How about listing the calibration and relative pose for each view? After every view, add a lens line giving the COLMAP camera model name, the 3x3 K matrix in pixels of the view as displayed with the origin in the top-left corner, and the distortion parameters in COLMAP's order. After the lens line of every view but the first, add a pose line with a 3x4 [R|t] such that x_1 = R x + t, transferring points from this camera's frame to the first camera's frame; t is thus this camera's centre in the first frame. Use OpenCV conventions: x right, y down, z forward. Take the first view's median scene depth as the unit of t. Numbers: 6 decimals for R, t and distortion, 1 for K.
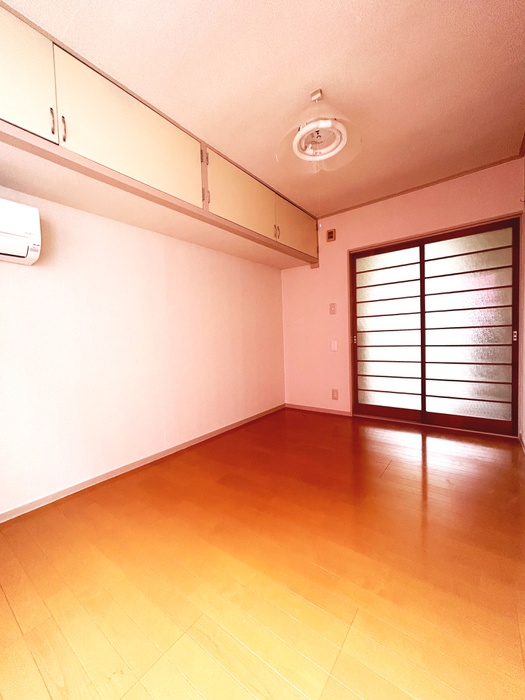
lens RADIAL K [[281.1, 0, 262.5], [0, 281.1, 350.0], [0, 0, 1]] dist [-0.001914, -0.000153]
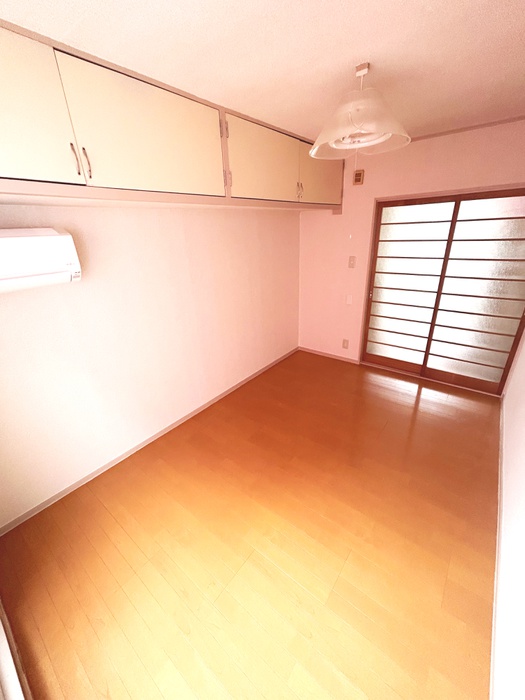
lens RADIAL K [[281.1, 0, 262.5], [0, 281.1, 350.0], [0, 0, 1]] dist [-0.001914, -0.000153]
pose [[0.999740, 0.003209, -0.022594, -0.047919], [0.004915, 0.936555, 0.350487, -0.255512], [0.022285, -0.350507, 0.936295, -0.040405]]
